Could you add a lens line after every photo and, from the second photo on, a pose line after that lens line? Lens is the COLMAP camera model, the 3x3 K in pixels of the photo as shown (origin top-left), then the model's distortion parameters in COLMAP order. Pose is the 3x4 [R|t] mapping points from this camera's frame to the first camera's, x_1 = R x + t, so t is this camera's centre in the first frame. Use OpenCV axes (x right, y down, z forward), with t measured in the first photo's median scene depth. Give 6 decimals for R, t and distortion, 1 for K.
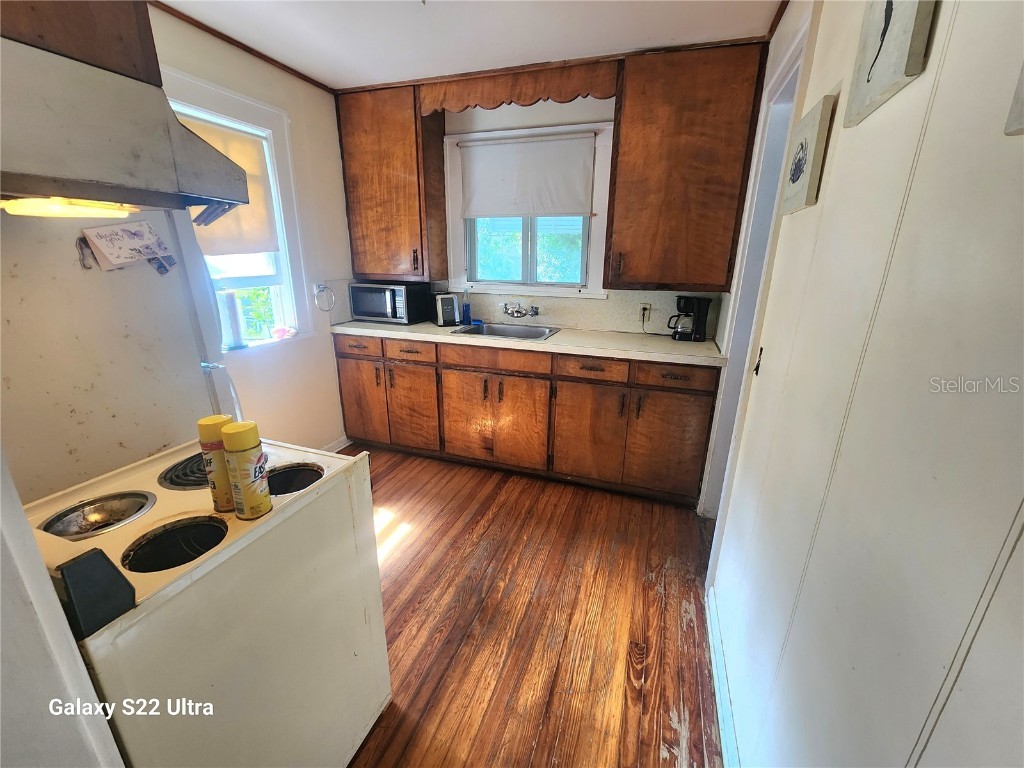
lens RADIAL K [[424.8, 0, 510.7], [0, 424.8, 387.5], [0, 0, 1]] dist [-0.001087, -0.000097]
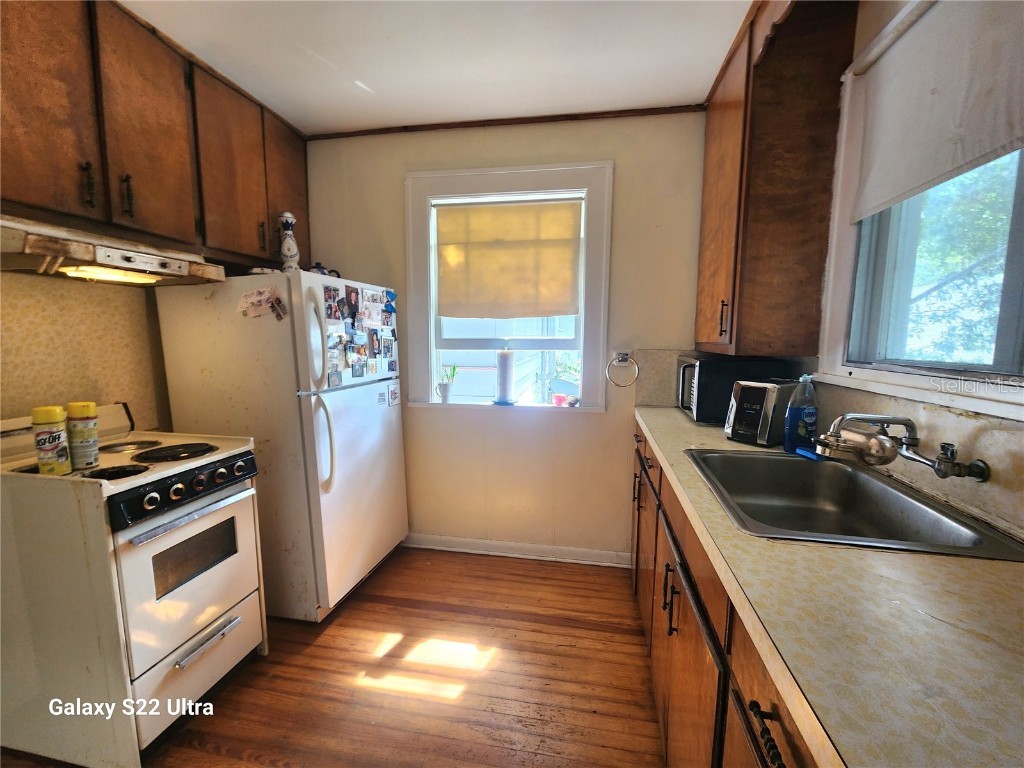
lens RADIAL K [[424.8, 0, 510.7], [0, 424.8, 387.5], [0, 0, 1]] dist [-0.001087, -0.000097]
pose [[0.137557, 0.103204, -0.985103, 0.328717], [-0.304480, 0.950806, 0.057095, -0.167723], [0.942534, 0.292090, 0.162214, 0.712517]]
